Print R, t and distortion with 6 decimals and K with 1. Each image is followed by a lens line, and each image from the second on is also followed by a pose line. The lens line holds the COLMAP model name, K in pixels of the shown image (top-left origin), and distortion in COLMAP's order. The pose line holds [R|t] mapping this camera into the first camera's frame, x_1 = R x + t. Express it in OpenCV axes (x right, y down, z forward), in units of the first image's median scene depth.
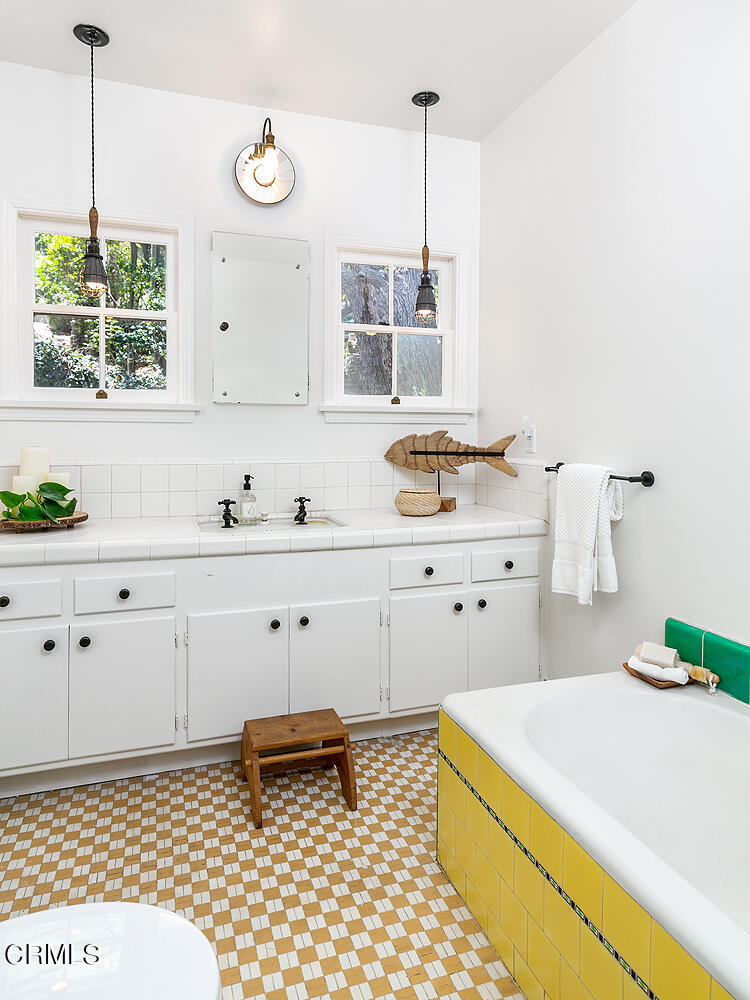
lens RADIAL K [[566.1, 0, 378.3], [0, 566.1, 476.3], [0, 0, 1]] dist [0.001228, 0.000236]
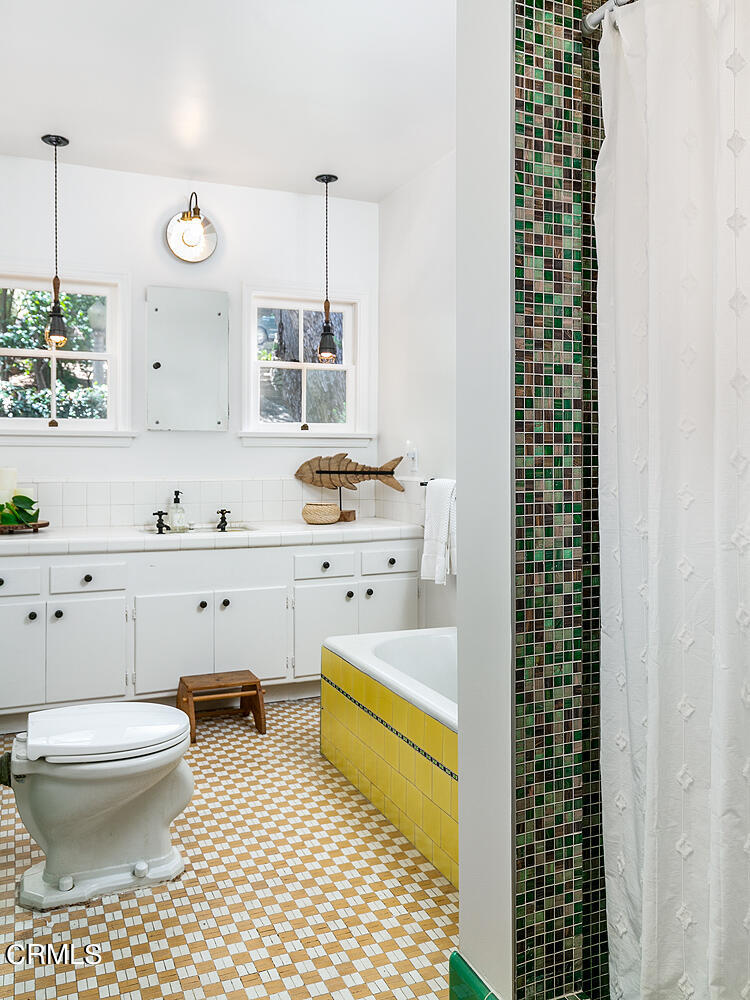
lens RADIAL K [[808.8, 0, 372.1], [0, 808.8, 496.5], [0, 0, 1]] dist [-0.008919, -0.002678]
pose [[0.998315, -0.004396, 0.057869, 0.081238], [0.005872, 0.999661, -0.025355, 0.056063], [-0.057737, 0.025652, 0.998002, -0.730619]]
